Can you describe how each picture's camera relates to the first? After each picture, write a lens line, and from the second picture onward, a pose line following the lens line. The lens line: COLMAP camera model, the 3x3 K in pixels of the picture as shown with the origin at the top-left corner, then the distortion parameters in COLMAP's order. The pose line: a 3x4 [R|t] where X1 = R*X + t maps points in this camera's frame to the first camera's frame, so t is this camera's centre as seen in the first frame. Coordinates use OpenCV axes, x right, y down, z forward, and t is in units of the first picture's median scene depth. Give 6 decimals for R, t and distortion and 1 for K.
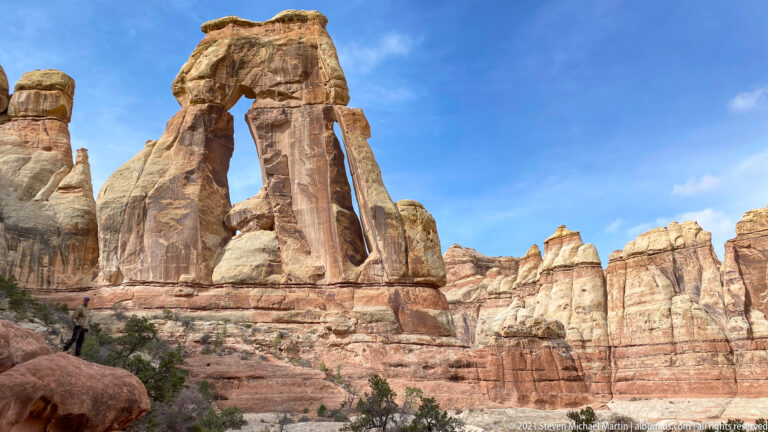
lens RADIAL K [[577.5, 0, 390.6], [0, 577.5, 209.7], [0, 0, 1]] dist [0.078149, -0.106129]
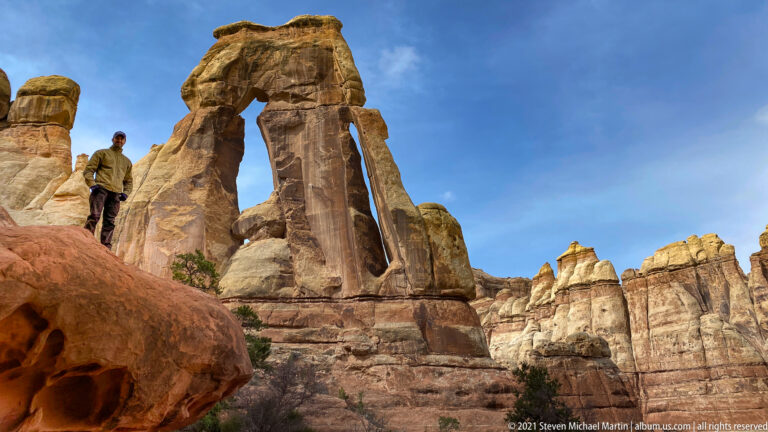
lens RADIAL K [[577.8, 0, 392.0], [0, 577.8, 139.0], [0, 0, 1]] dist [0.062160, -0.073902]
pose [[0.999911, -0.010003, 0.008776, -0.039463], [0.011283, 0.986968, -0.160523, 0.029954], [-0.007056, 0.160608, 0.986993, 0.066124]]
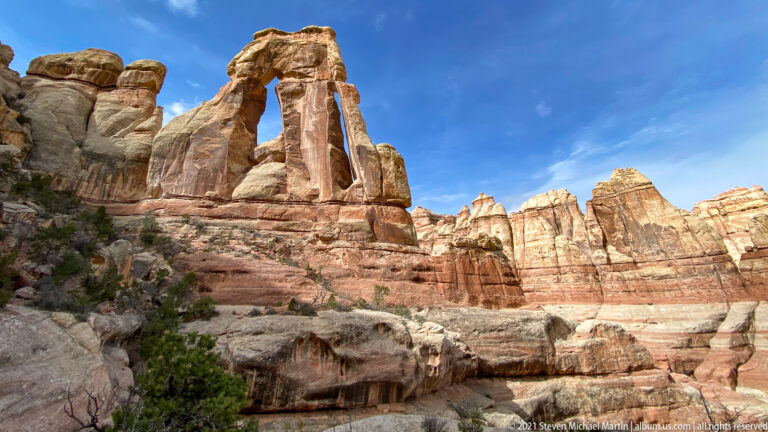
lens RADIAL K [[306.7, 0, 384.7], [0, 306.7, 142.4], [0, 0, 1]] dist [0.041930, -0.038695]
pose [[0.999715, 0.023837, -0.001467, 0.032494], [-0.023753, 0.986030, -0.164867, 0.101932], [-0.002483, 0.164854, 0.986315, 0.280472]]
